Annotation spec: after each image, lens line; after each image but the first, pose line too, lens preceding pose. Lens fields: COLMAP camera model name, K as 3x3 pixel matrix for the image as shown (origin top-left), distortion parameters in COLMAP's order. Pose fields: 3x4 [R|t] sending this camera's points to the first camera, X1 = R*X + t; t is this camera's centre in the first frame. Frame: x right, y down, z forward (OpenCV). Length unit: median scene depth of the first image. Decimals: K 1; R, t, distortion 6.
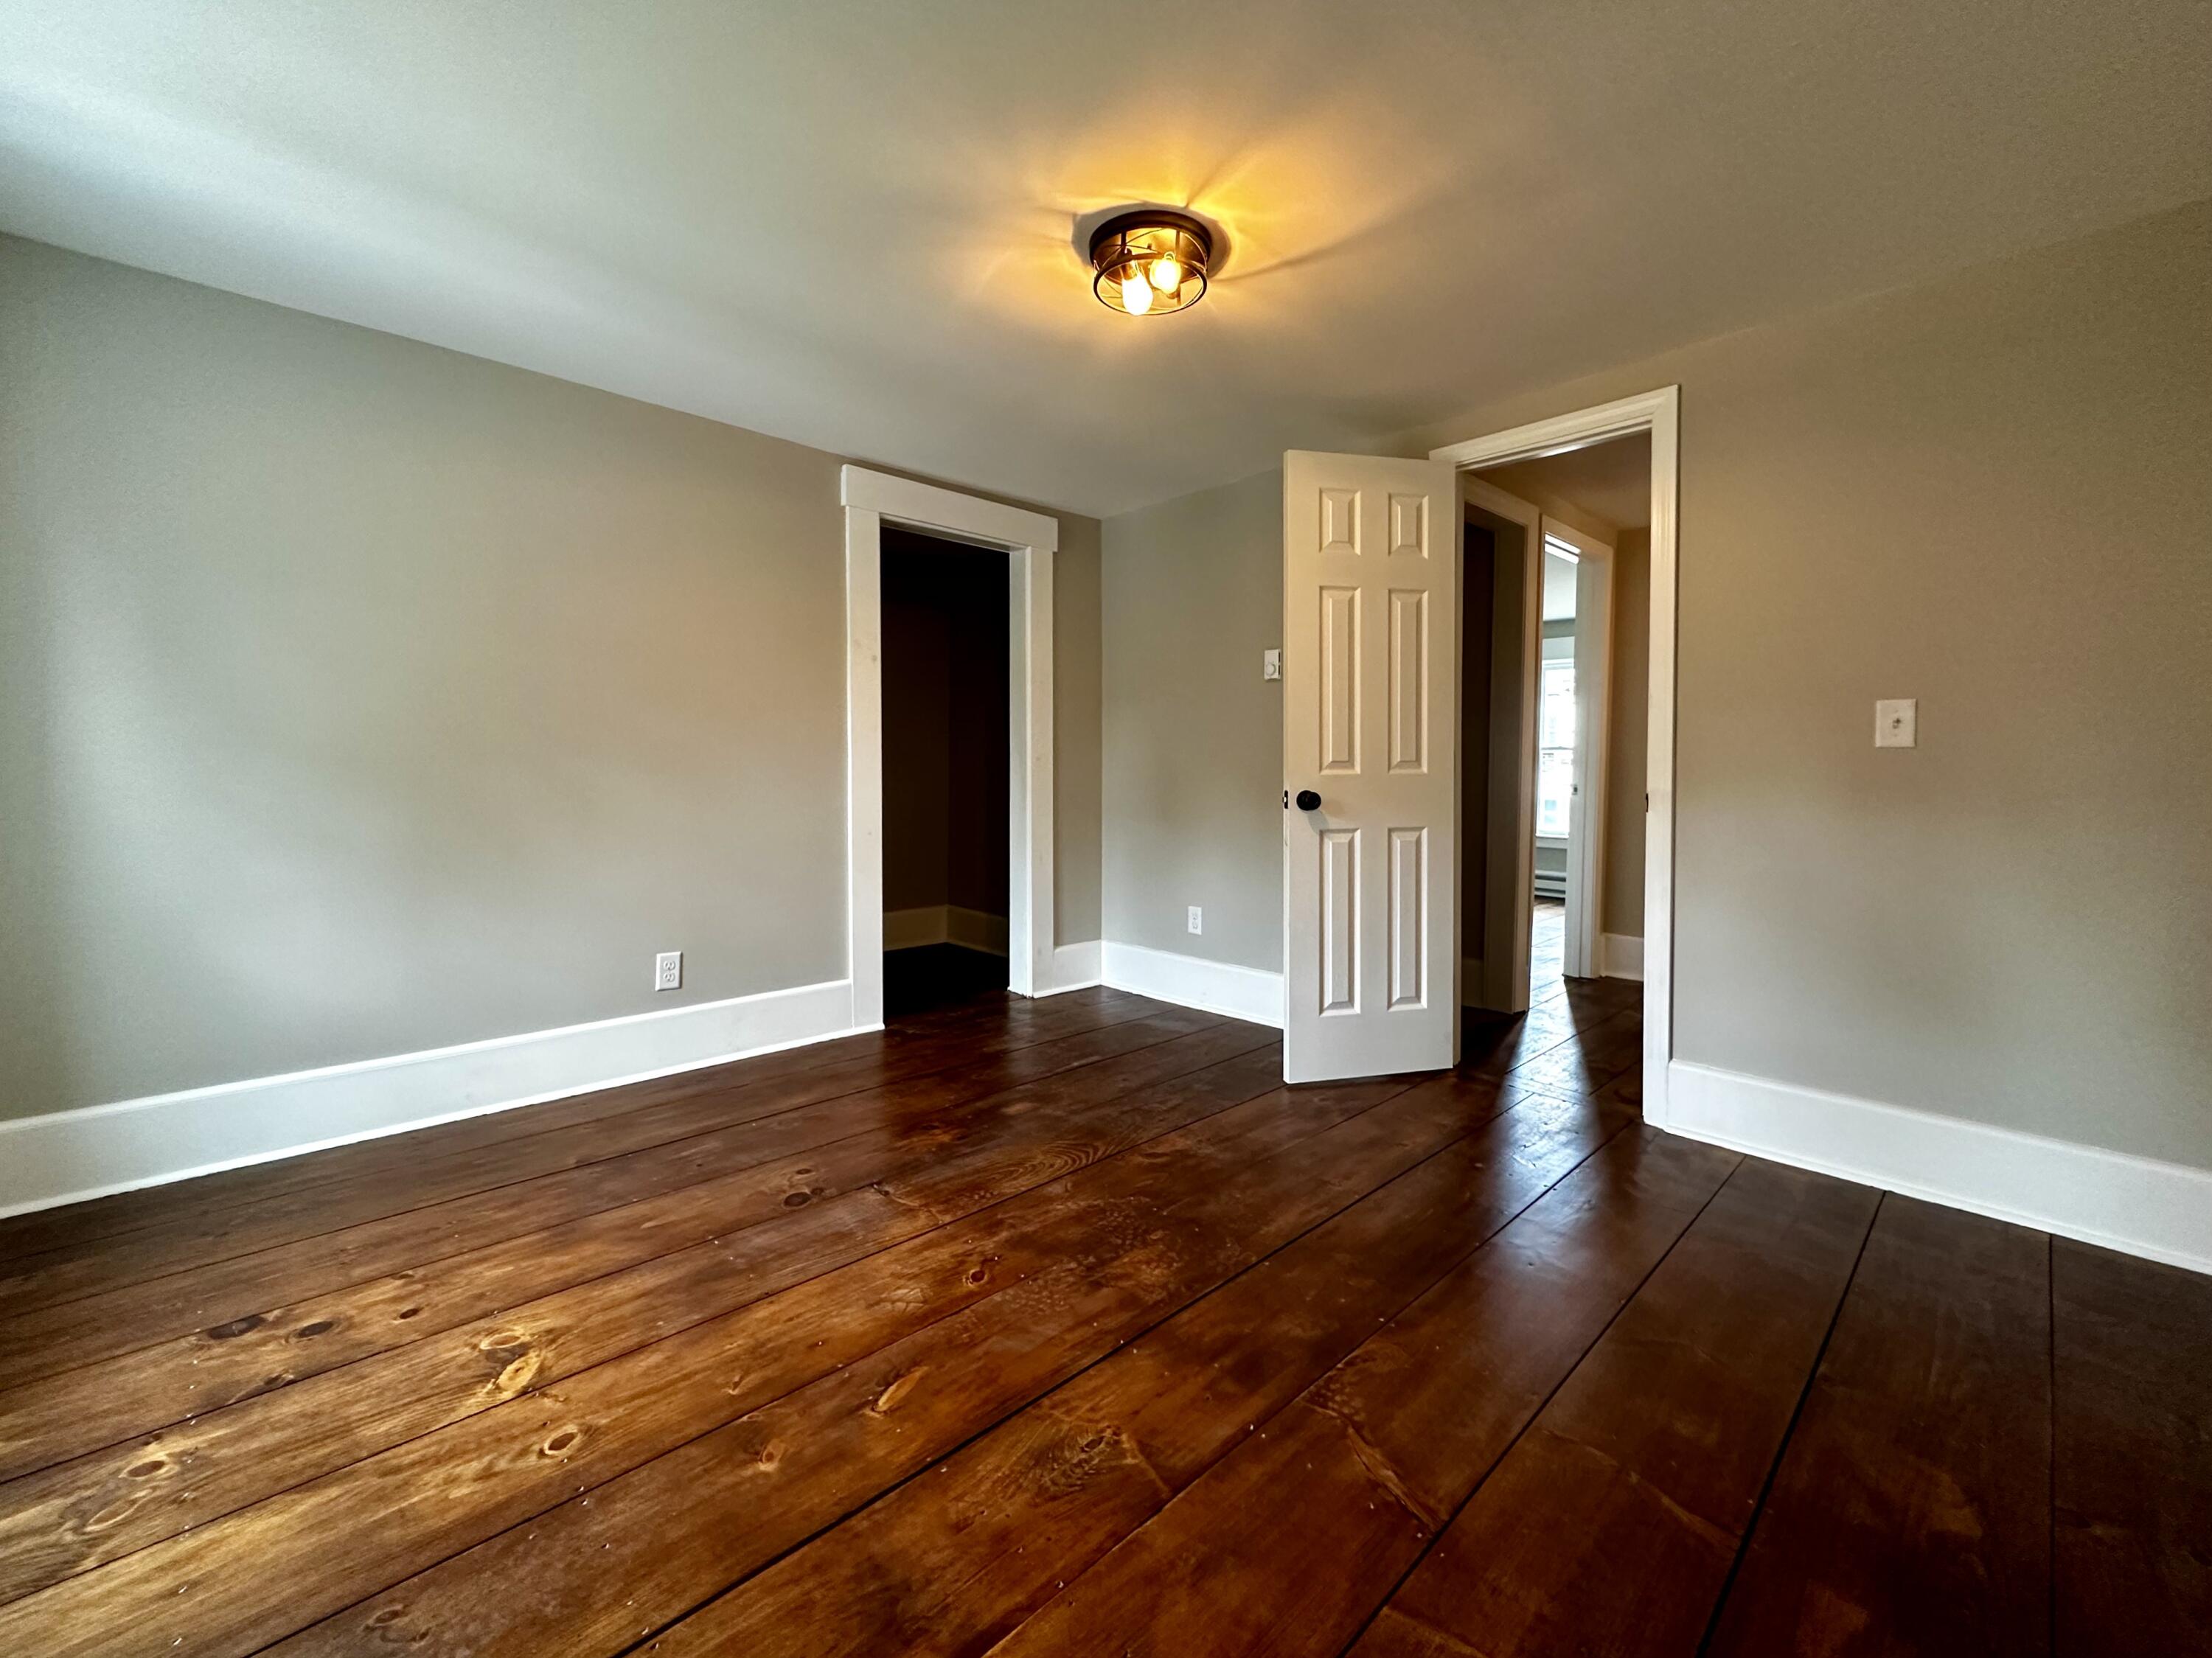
lens RADIAL K [[896.0, 0, 1113.6], [0, 896.0, 781.2], [0, 0, 1]] dist [-0.000026, -0.000408]
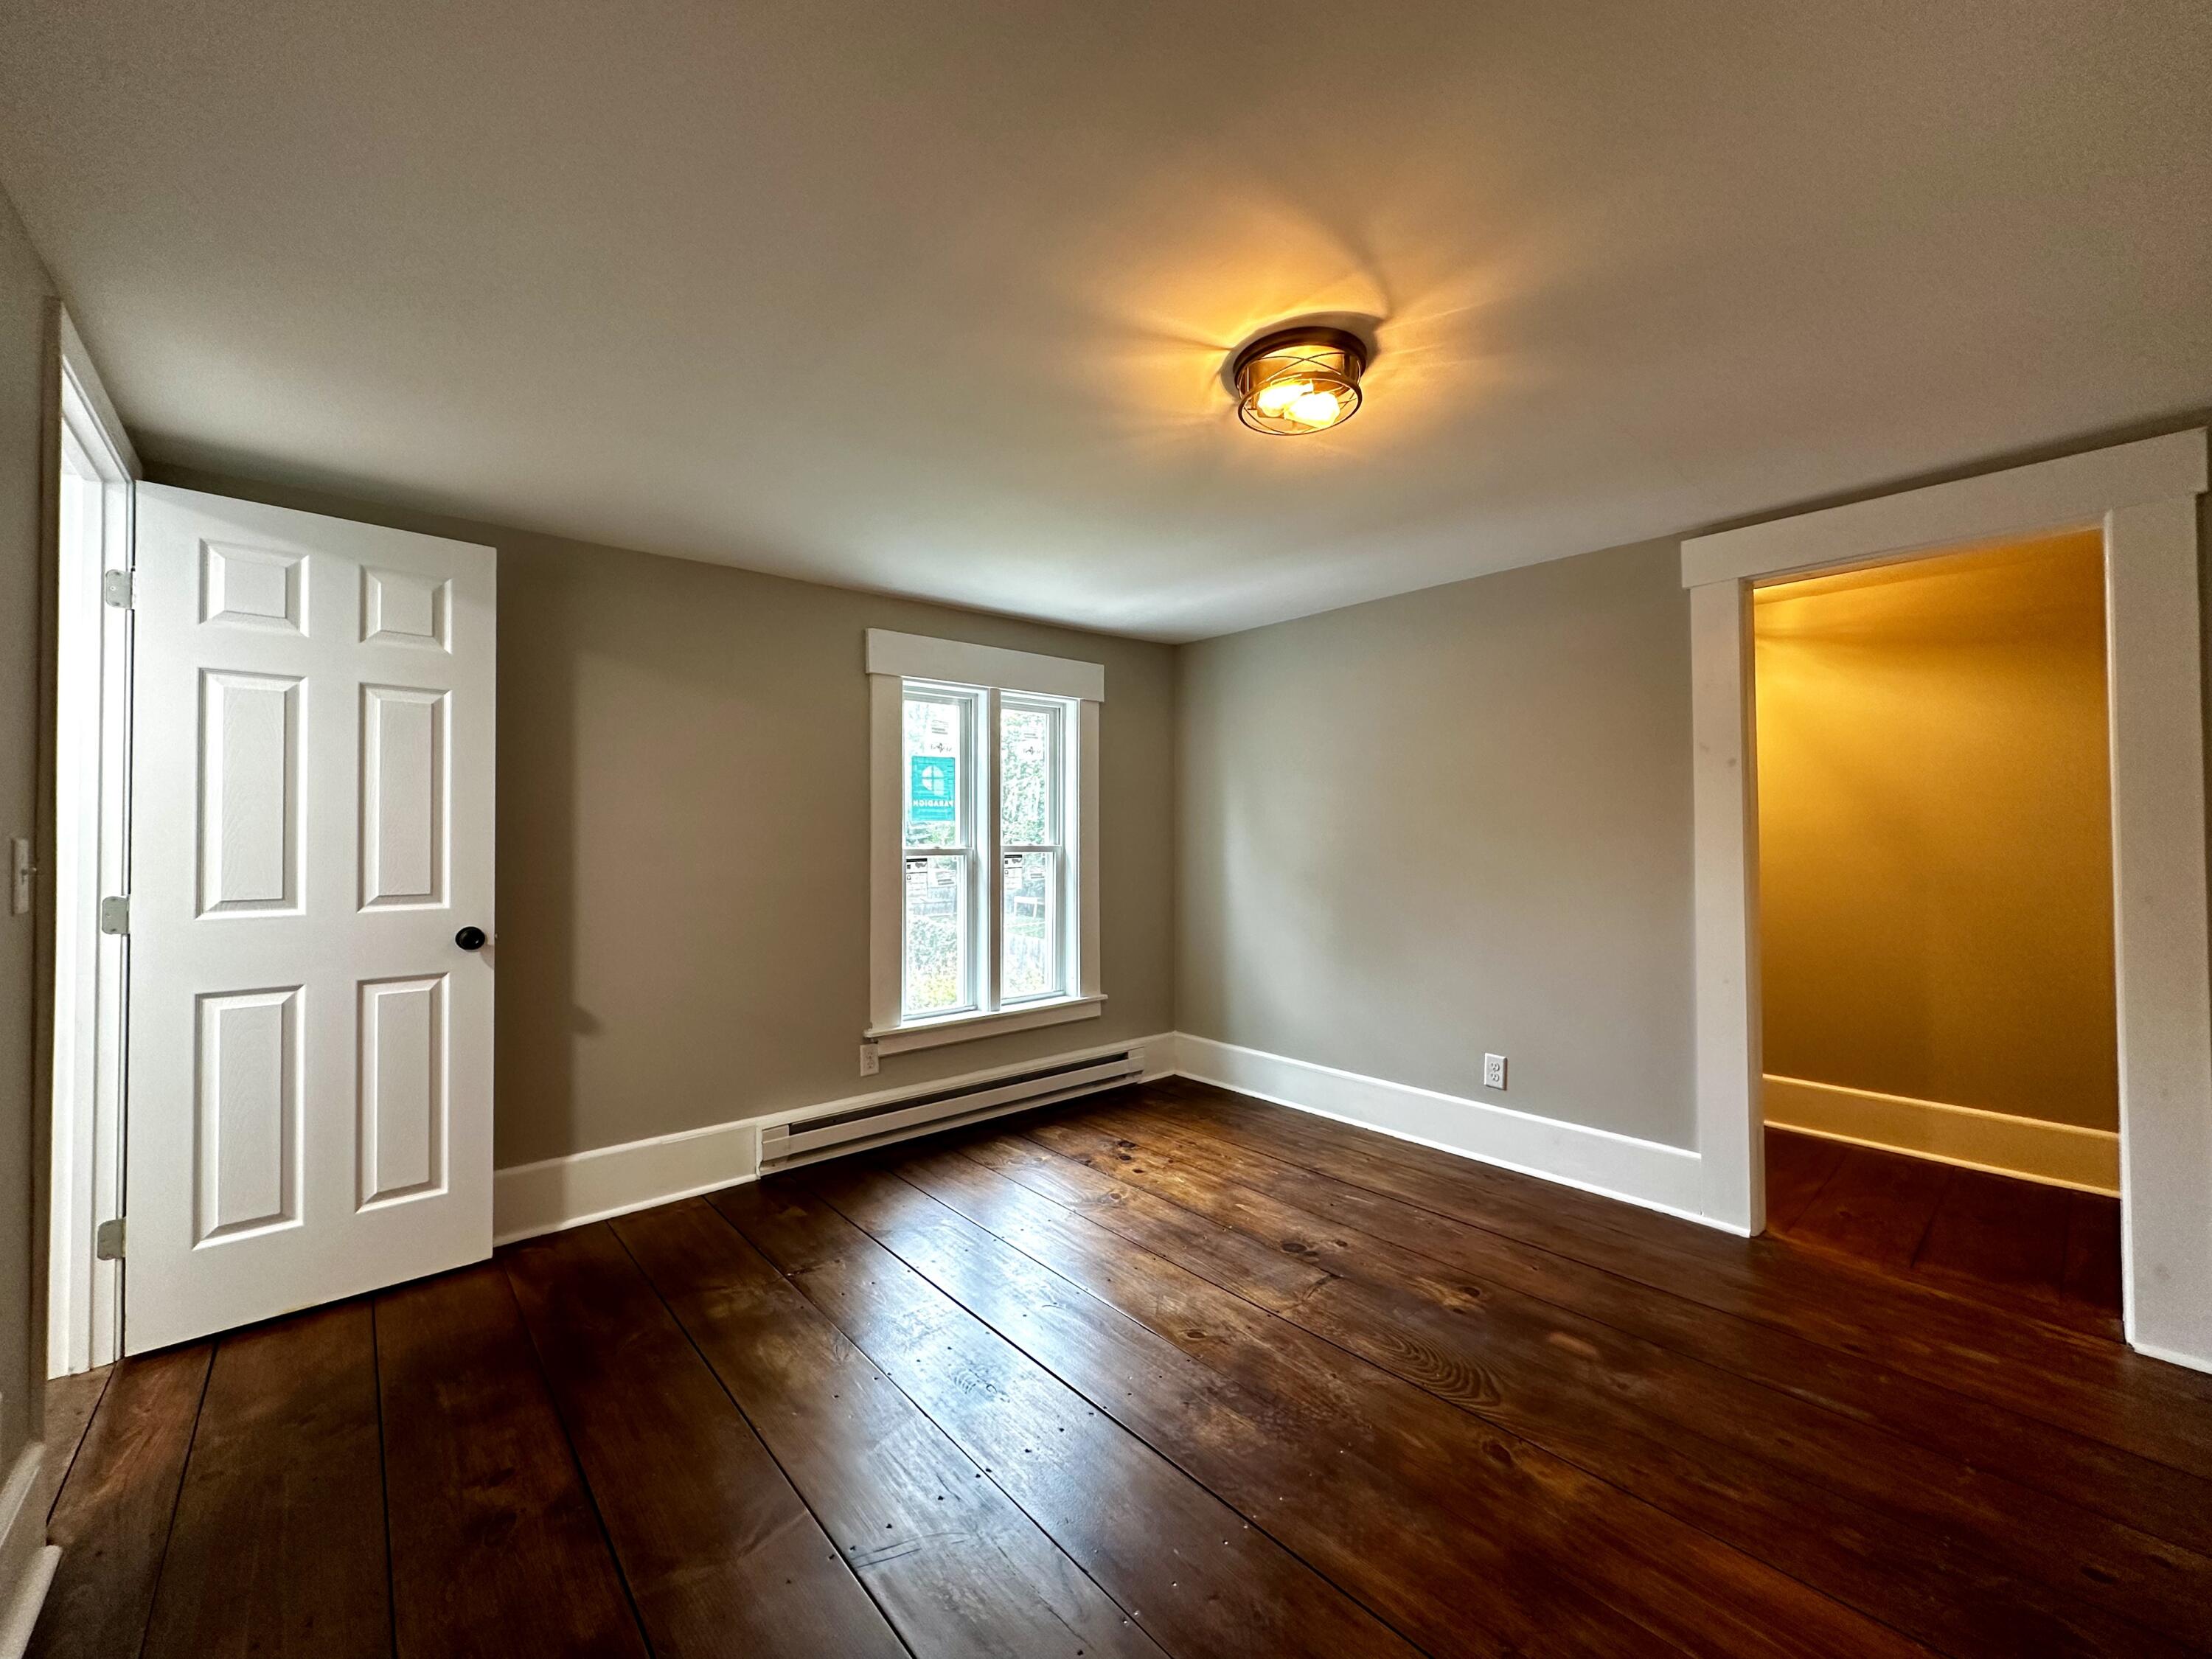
lens RADIAL K [[885.5, 0, 1106.0], [0, 885.5, 829.5], [0, 0, 1]] dist [0.001140, -0.000002]
pose [[-0.056074, -0.021767, -0.998189, 0.893310], [-0.015682, 0.999658, -0.020918, -0.082240], [0.998303, 0.014481, -0.056396, 0.794847]]
